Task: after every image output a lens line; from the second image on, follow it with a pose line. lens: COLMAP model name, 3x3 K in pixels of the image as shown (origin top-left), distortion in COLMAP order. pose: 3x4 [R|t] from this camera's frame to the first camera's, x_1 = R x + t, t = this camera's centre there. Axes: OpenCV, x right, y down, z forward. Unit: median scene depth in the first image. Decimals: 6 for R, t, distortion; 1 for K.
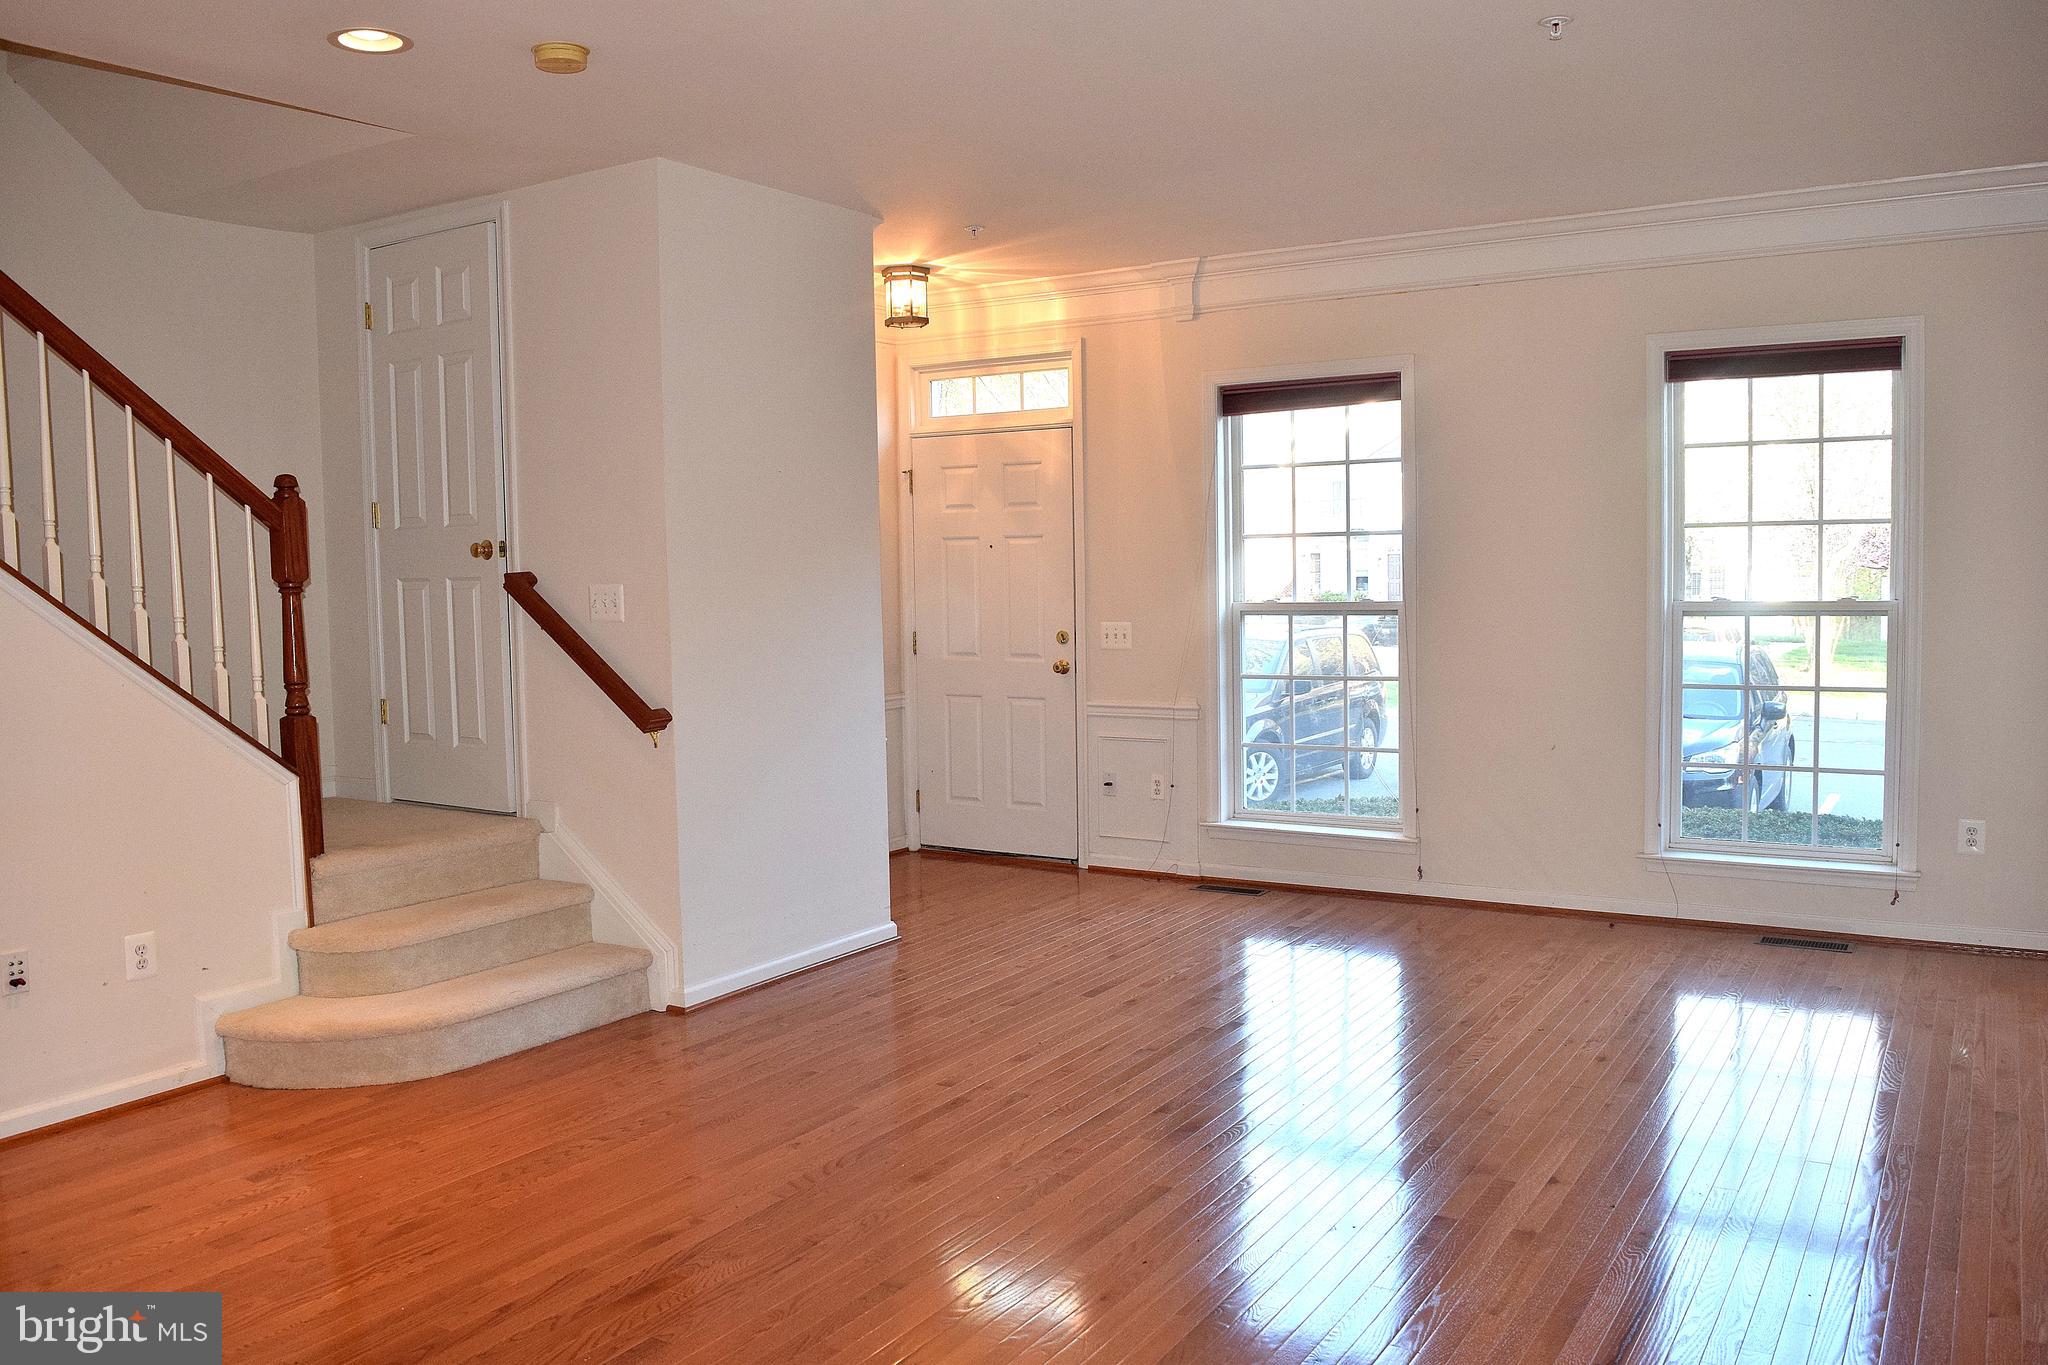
lens RADIAL K [[1607.3, 0, 1028.6], [0, 1607.3, 683.1], [0, 0, 1]] dist [-0.096651, 0.025743]
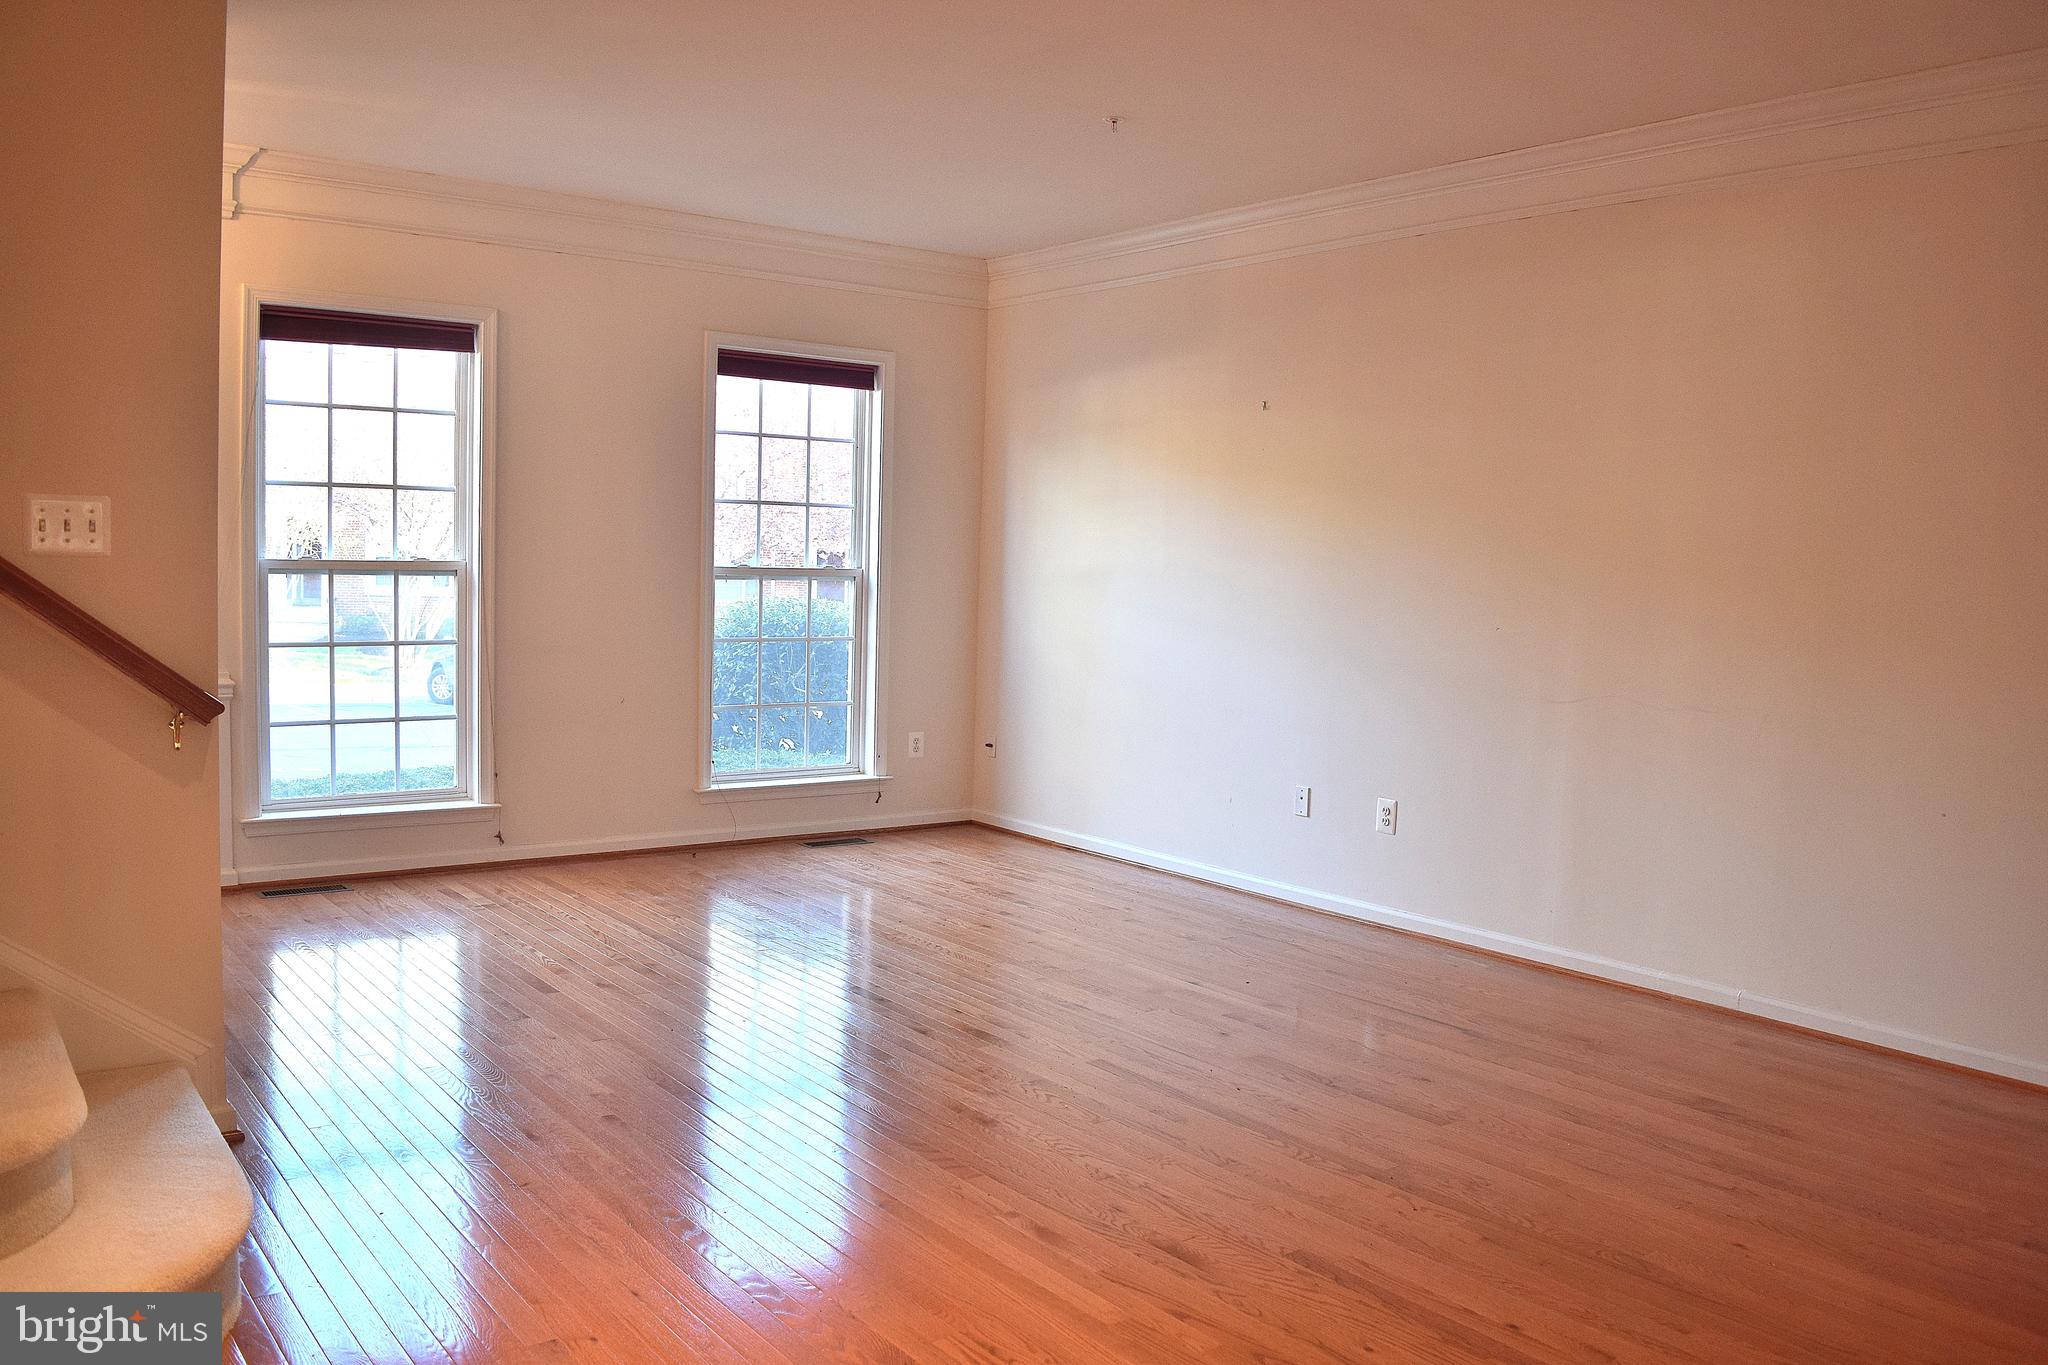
lens RADIAL K [[1607.3, 0, 1021.9], [0, 1607.3, 685.5], [0, 0, 1]] dist [-0.096651, 0.025743]
pose [[0.355222, -0.043211, 0.933783, -0.555268], [0.033586, 0.998876, 0.033446, 0.003143], [-0.934178, 0.019481, 0.356274, 0.351050]]
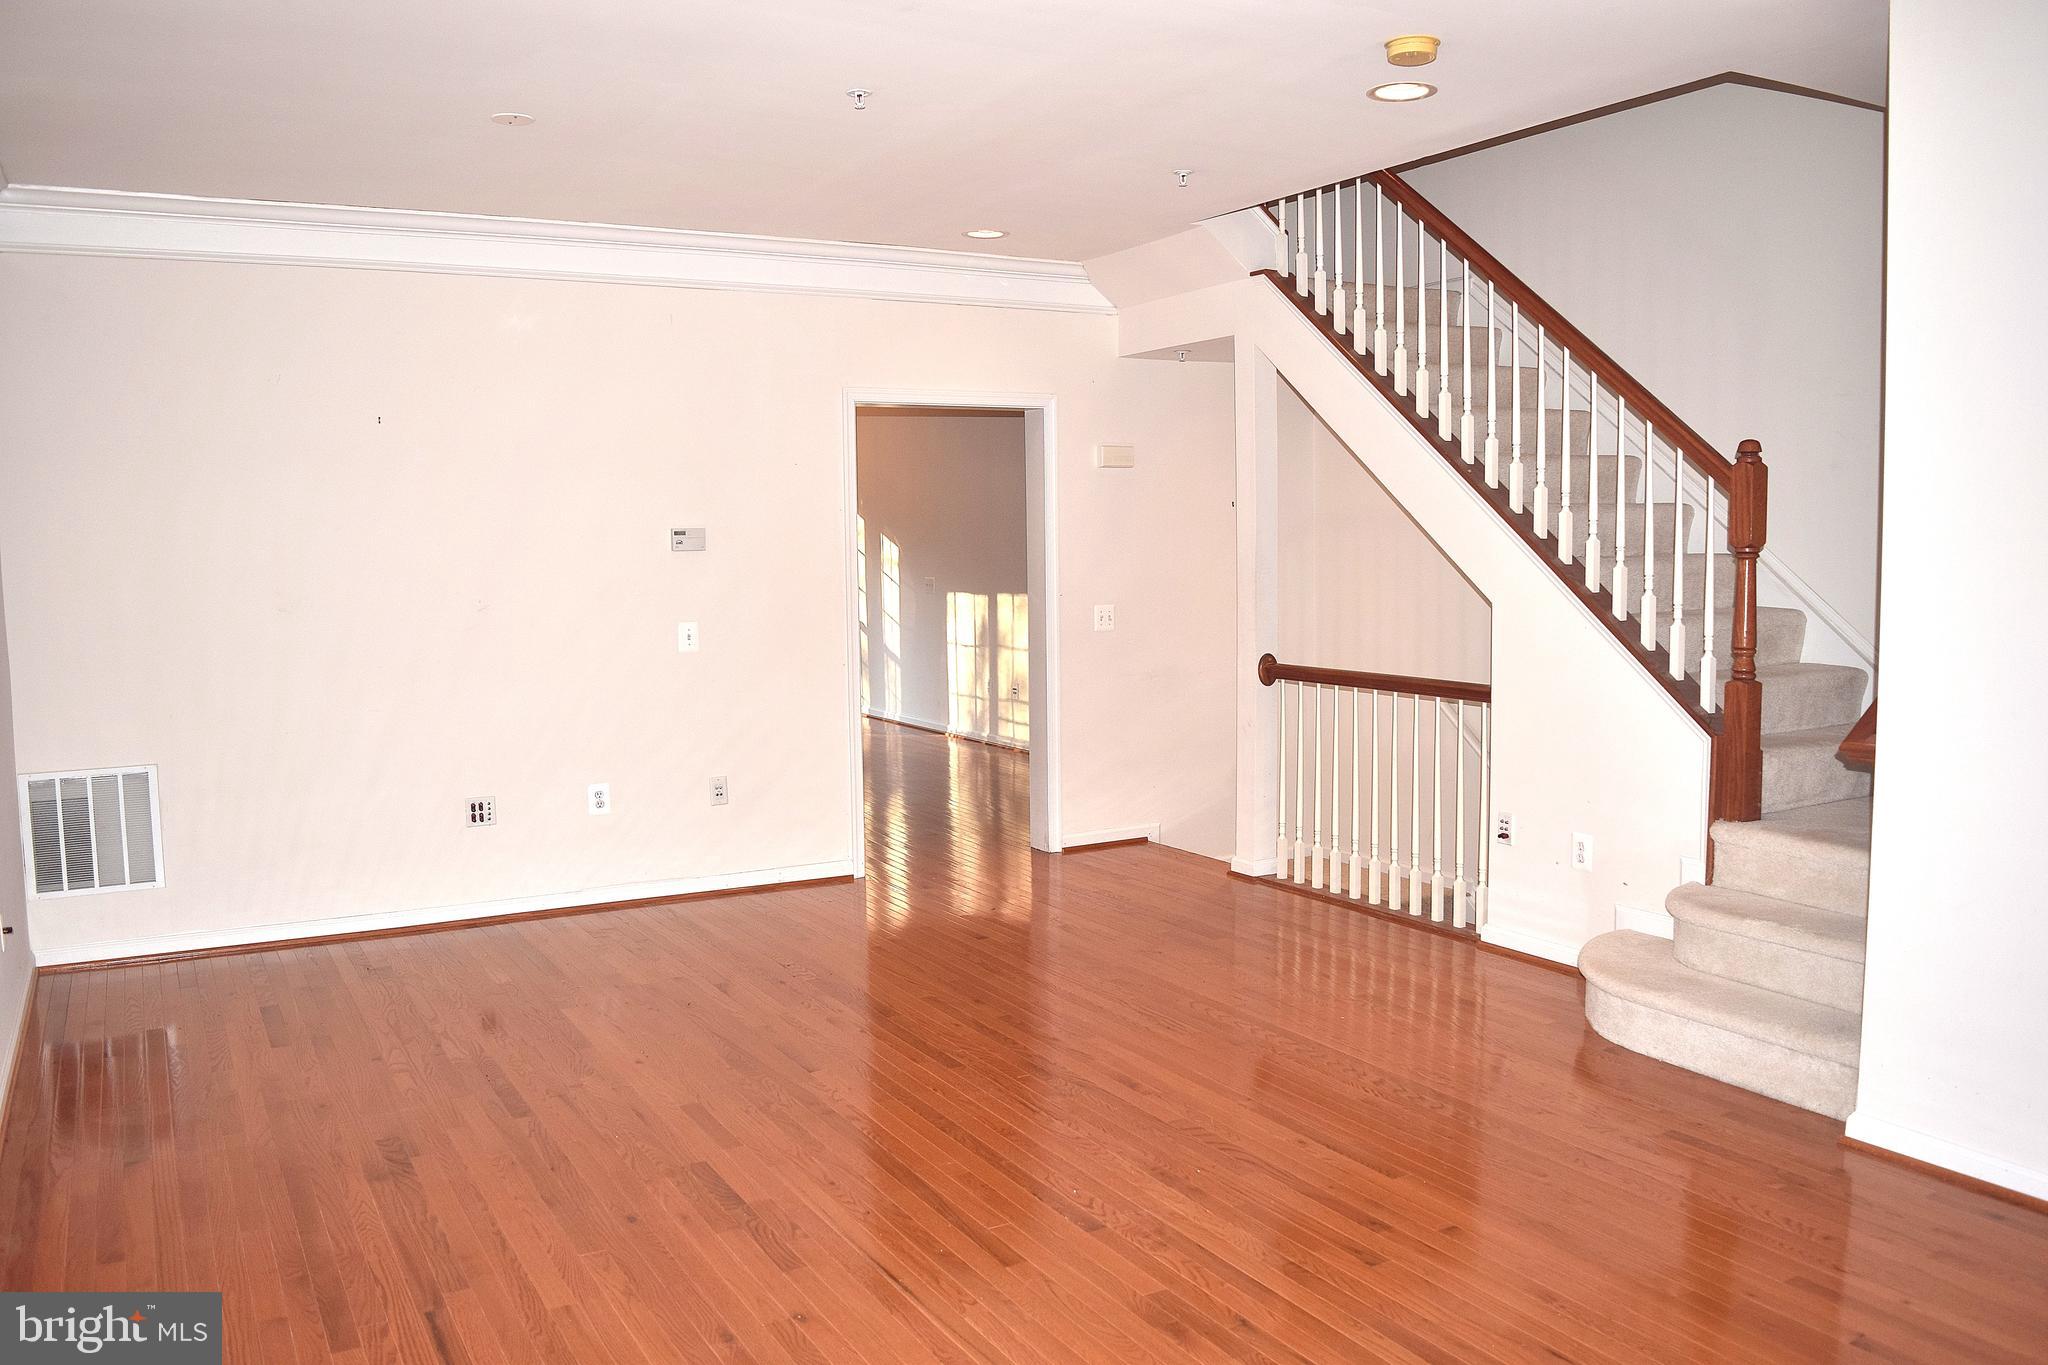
lens RADIAL K [[1607.3, 0, 1019.6], [0, 1607.3, 676.7], [0, 0, 1]] dist [-0.096651, 0.025743]
pose [[-0.474345, 0.101284, -0.874493, 0.455821], [-0.046257, 0.989120, 0.139651, -0.072287], [0.879123, 0.106694, -0.464499, 0.762423]]
